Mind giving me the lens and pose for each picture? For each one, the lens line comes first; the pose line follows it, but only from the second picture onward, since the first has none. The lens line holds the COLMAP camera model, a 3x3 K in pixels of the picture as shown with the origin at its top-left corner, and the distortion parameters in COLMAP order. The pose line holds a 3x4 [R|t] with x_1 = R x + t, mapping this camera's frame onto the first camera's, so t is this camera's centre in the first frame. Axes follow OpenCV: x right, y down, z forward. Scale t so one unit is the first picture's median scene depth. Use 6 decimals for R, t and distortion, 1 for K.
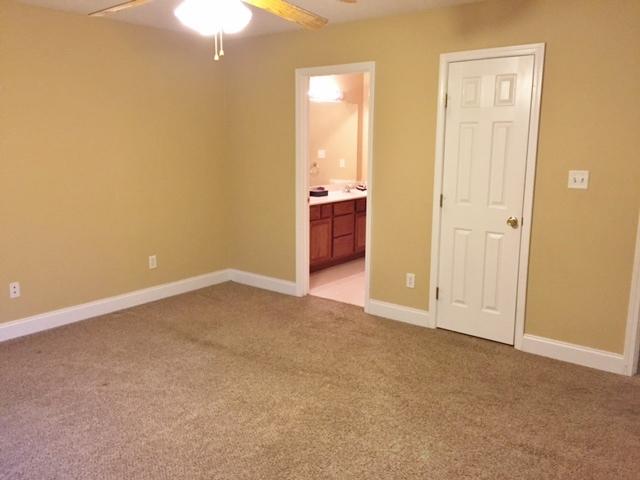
lens RADIAL K [[549.8, 0, 320.0], [0, 549.8, 240.0], [0, 0, 1]] dist [0.070003, -0.007776]
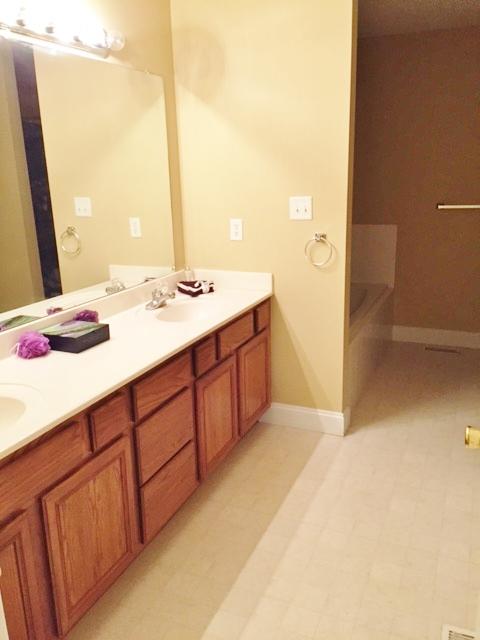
lens RADIAL K [[549.8, 0, 240.0], [0, 549.8, 320.0], [0, 0, 1]] dist [0.070003, -0.007776]
pose [[0.967297, -0.095840, 0.234844, 0.012597], [0.076673, 0.993036, 0.089449, -0.112961], [-0.241781, -0.068517, 0.967909, 0.630343]]
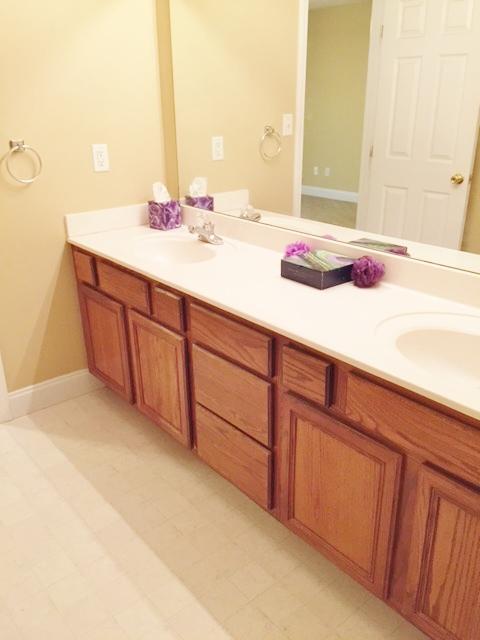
lens RADIAL K [[549.8, 0, 240.0], [0, 549.8, 320.0], [0, 0, 1]] dist [0.070003, -0.007776]
pose [[-0.195760, 0.368312, -0.908859, 0.269442], [-0.164142, 0.901409, 0.400647, -0.165017], [0.966817, 0.227613, -0.116005, 0.965702]]
